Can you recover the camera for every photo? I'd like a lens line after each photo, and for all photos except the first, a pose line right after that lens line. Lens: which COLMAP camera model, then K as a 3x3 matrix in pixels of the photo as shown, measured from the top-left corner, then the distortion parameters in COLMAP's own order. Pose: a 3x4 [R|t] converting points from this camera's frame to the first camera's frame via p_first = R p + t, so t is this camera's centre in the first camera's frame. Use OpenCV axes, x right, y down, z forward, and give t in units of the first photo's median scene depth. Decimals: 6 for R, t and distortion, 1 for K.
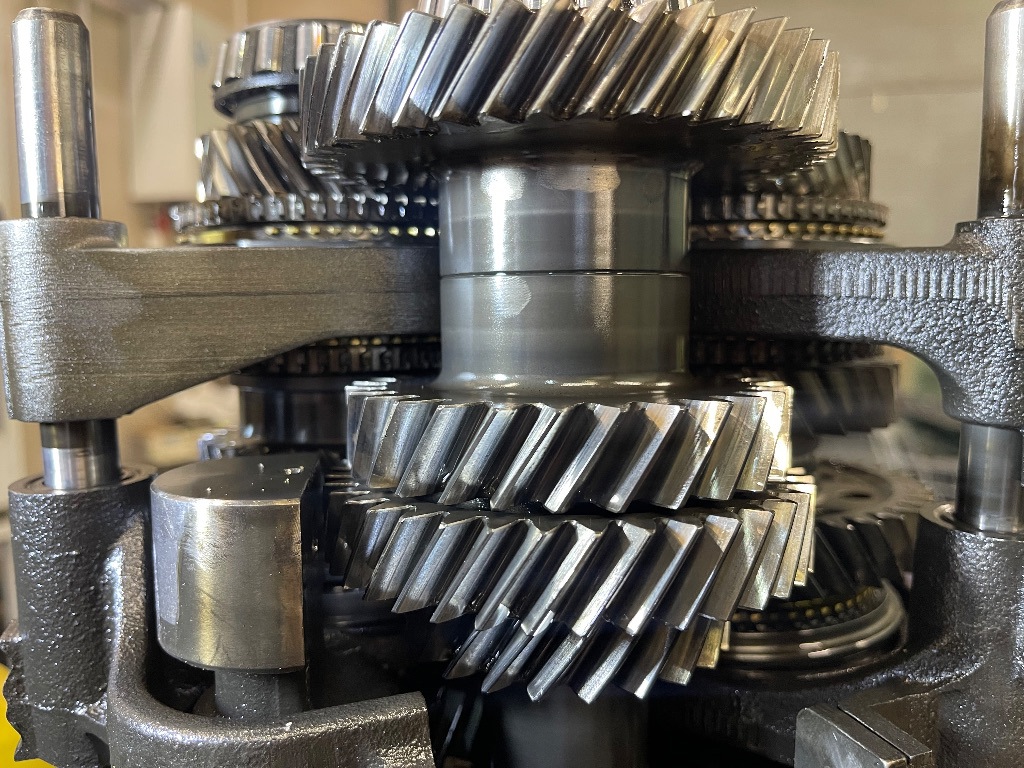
lens RADIAL K [[791.7, 0, 516.2], [0, 791.7, 377.1], [0, 0, 1]] dist [0.069931, -0.136580]
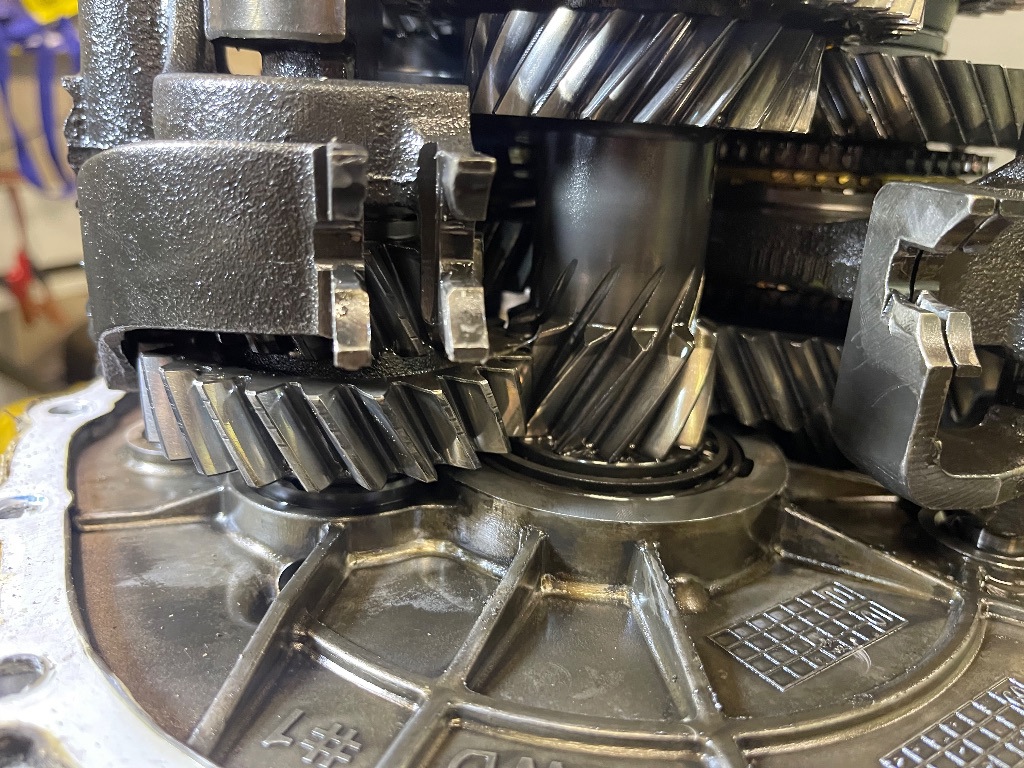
lens RADIAL K [[796.5, 0, 524.3], [0, 796.5, 384.2], [0, 0, 1]] dist [0.057952, -0.096246]
pose [[0.988574, 0.102690, -0.110348, 0.082631], [-0.076291, 0.972220, 0.221287, 0.472063], [0.130006, -0.210340, 0.968946, 0.015507]]
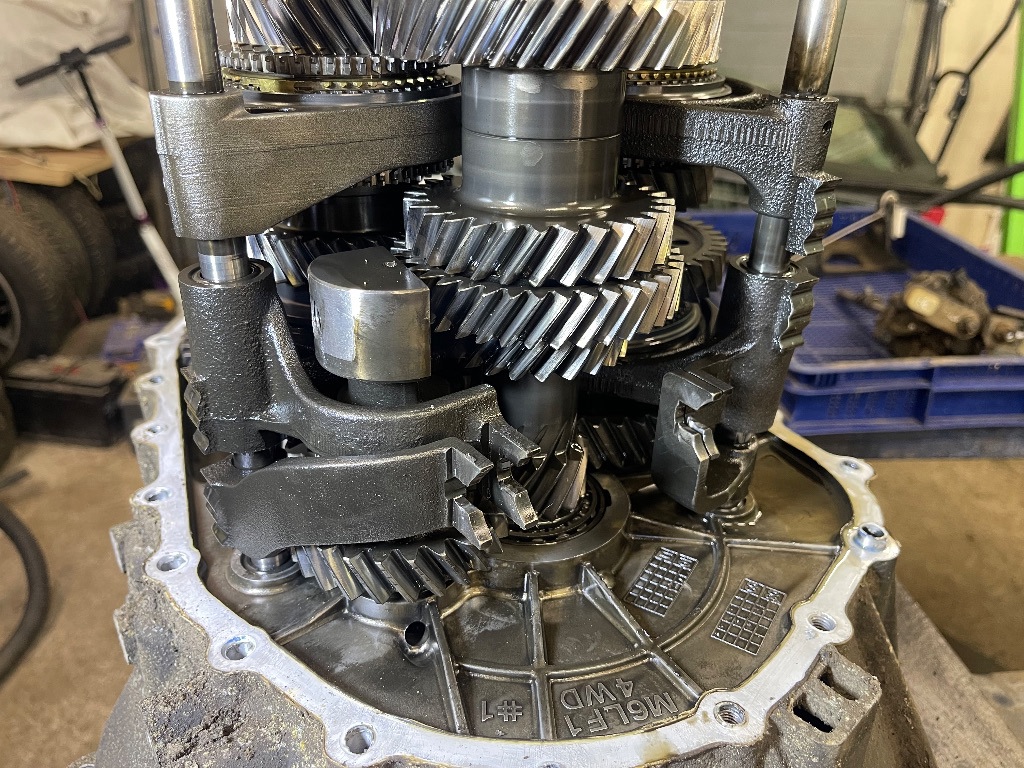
lens RADIAL K [[791.7, 0, 516.2], [0, 791.7, 377.1], [0, 0, 1]] dist [0.069931, -0.136580]
pose [[0.959936, -0.095686, 0.263376, -0.485071], [-0.006226, 0.932378, 0.361430, -0.254054], [-0.280150, -0.348589, 0.894428, -0.589760]]
